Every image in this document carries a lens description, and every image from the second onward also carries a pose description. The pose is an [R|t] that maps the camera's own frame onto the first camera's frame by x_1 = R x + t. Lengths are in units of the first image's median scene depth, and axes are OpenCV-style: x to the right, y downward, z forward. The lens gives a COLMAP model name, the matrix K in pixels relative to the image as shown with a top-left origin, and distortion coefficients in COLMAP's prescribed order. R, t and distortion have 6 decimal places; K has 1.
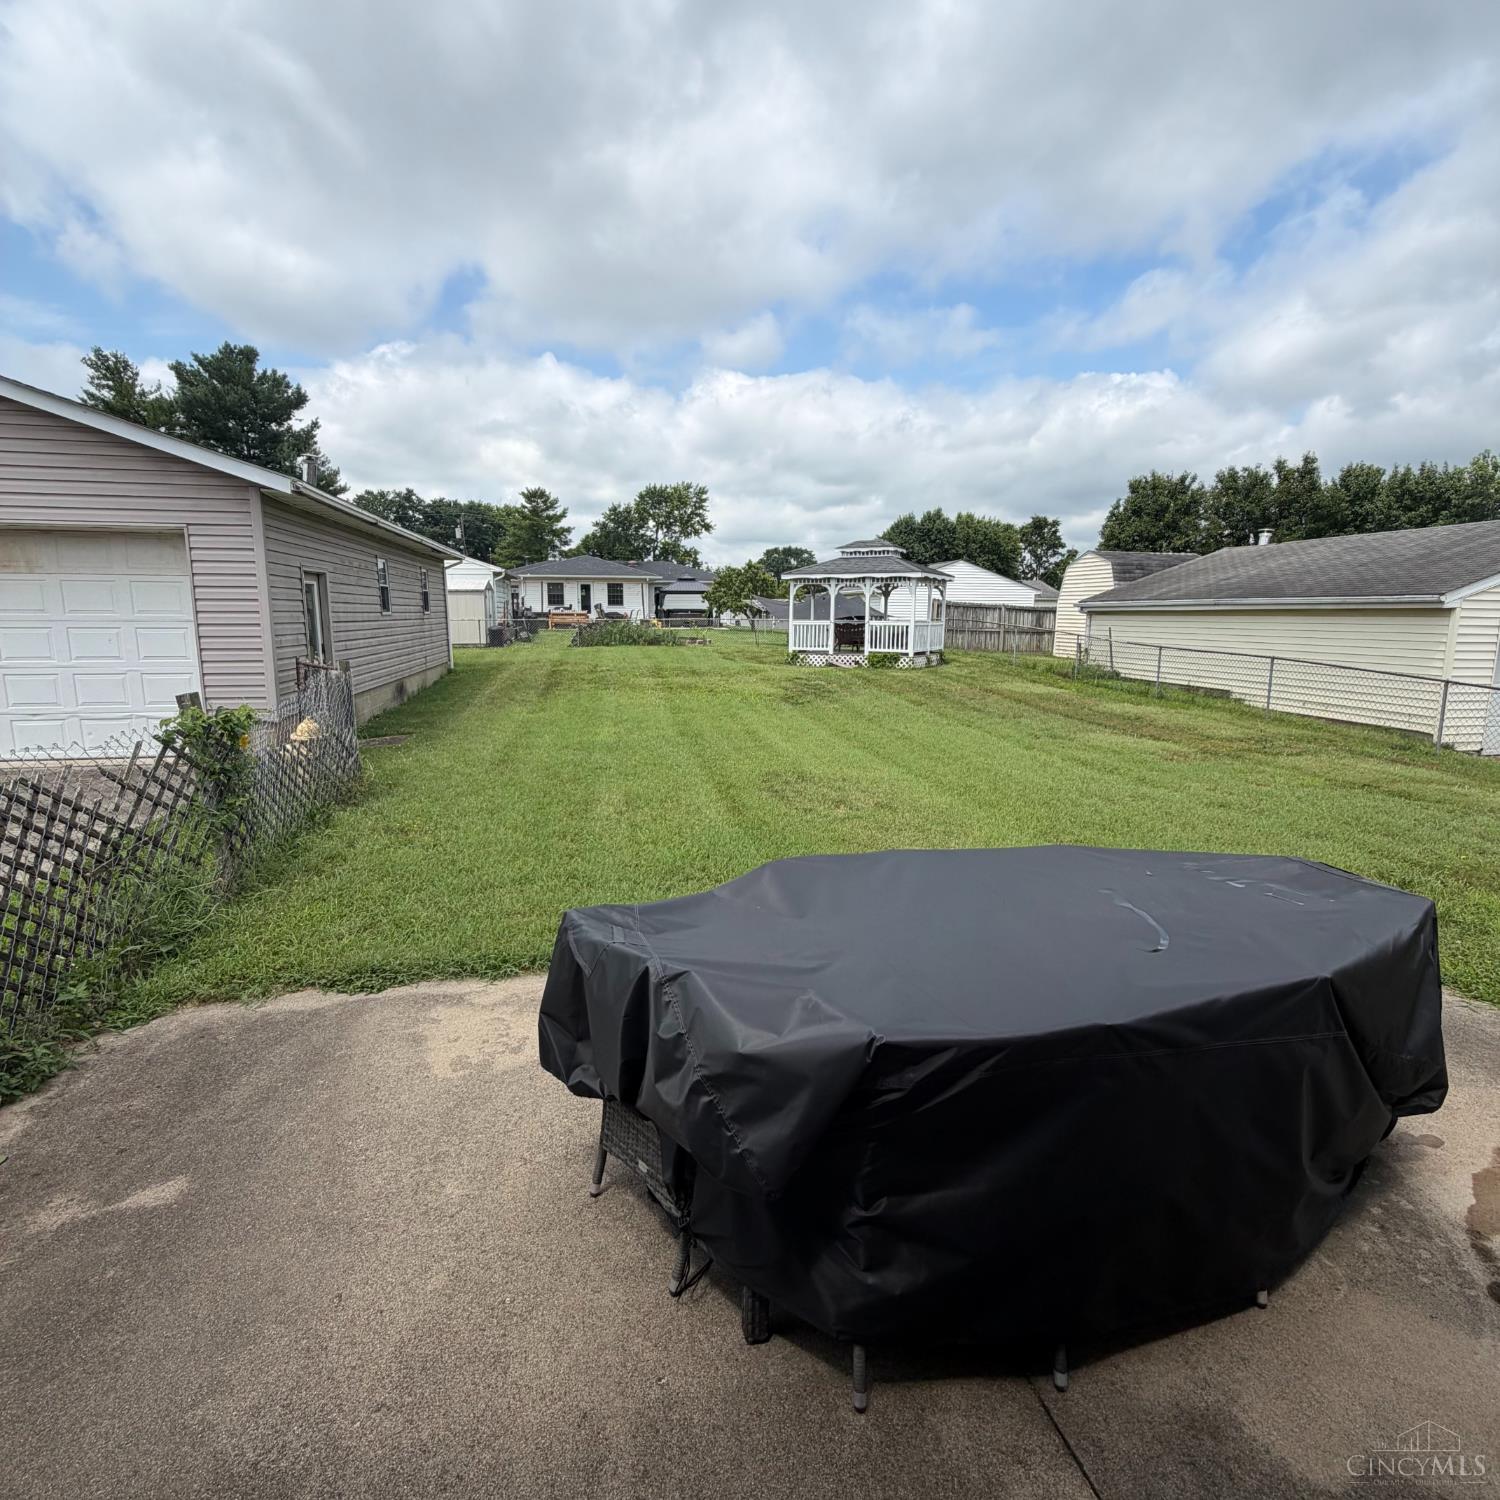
lens RADIAL K [[814.0, 0, 750.0], [0, 814.0, 750.0], [0, 0, 1]] dist [0.016135, -0.000059]
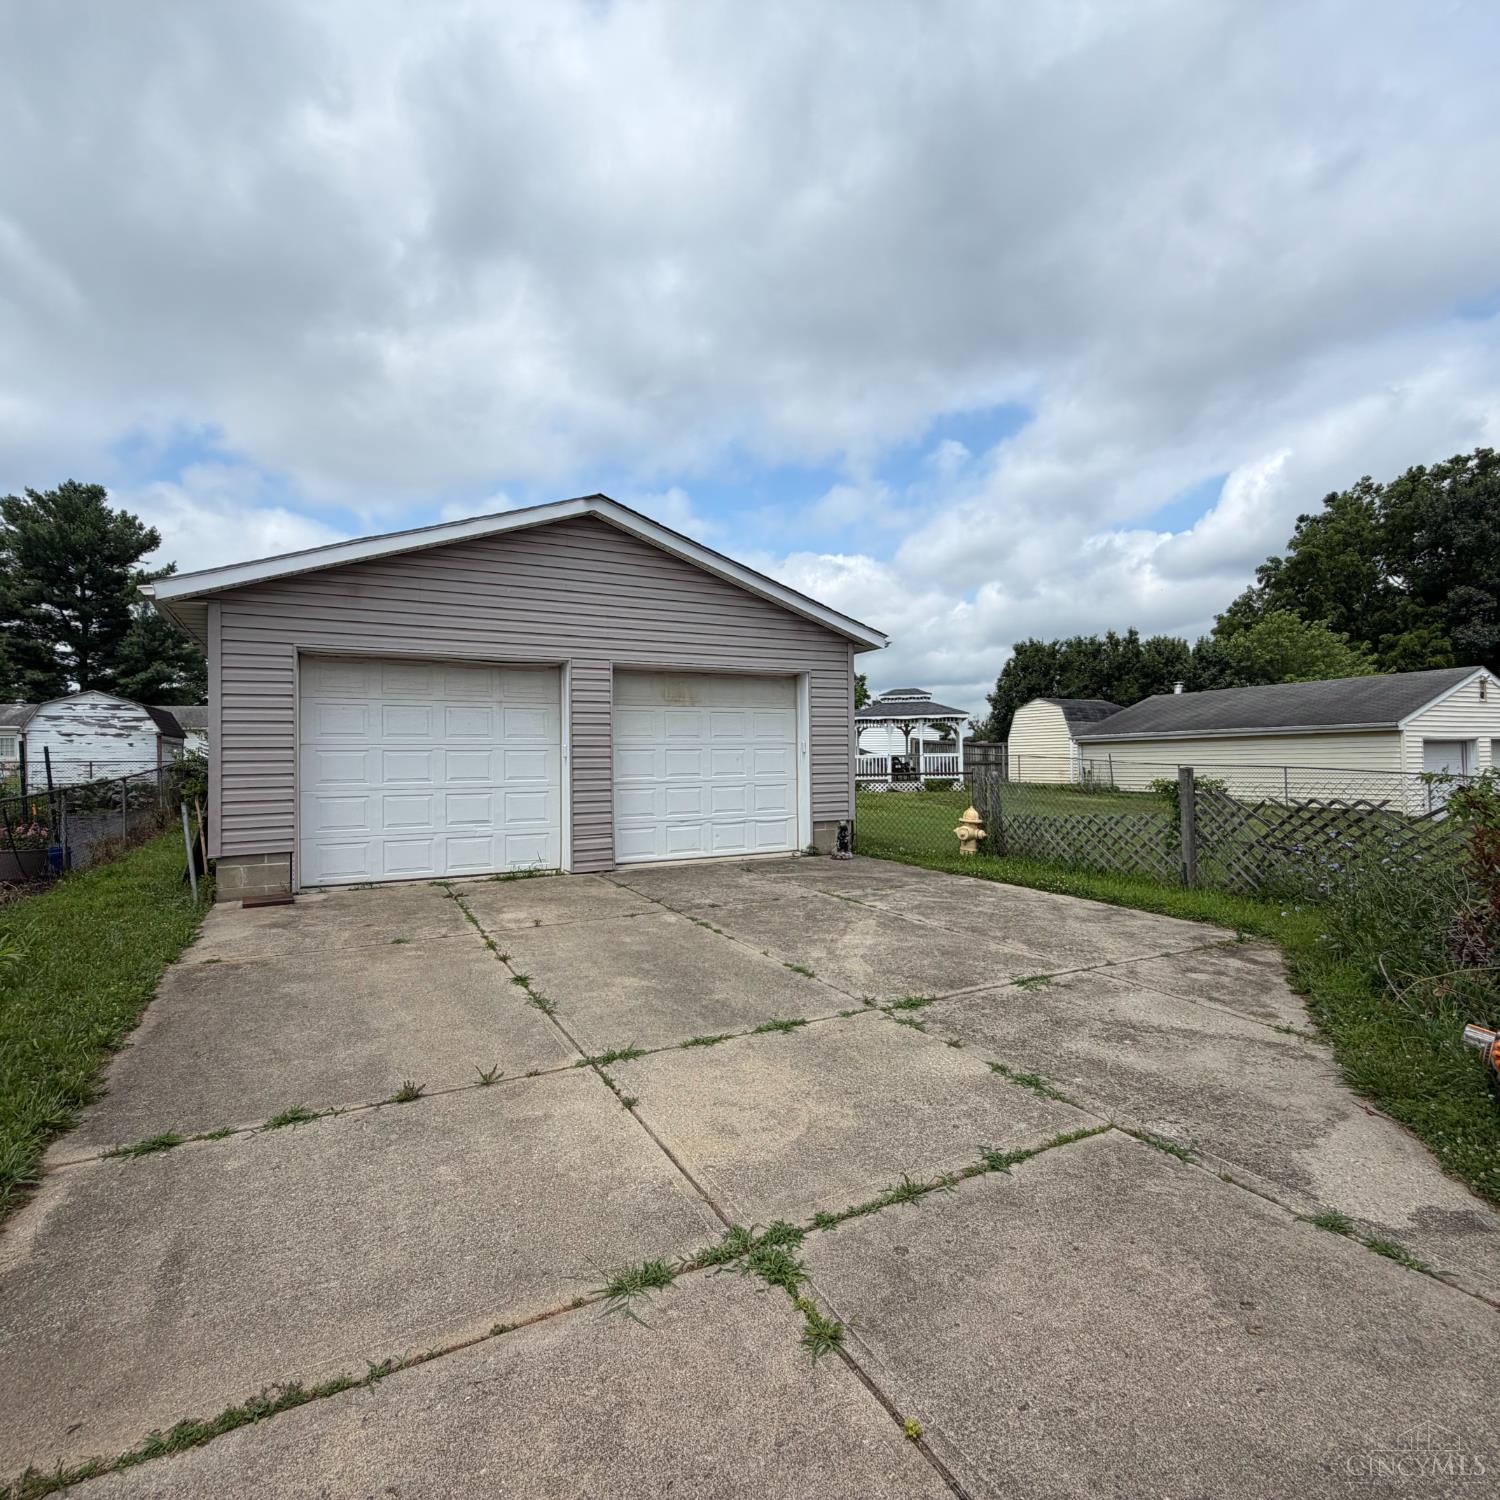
lens RADIAL K [[814.0, 0, 750.0], [0, 814.0, 750.0], [0, 0, 1]] dist [0.016135, -0.000059]
pose [[0.955616, -0.018601, 0.294029, -0.302349], [0.071502, 0.982810, -0.170212, 0.015033], [-0.285808, 0.183681, 0.940518, -0.034504]]
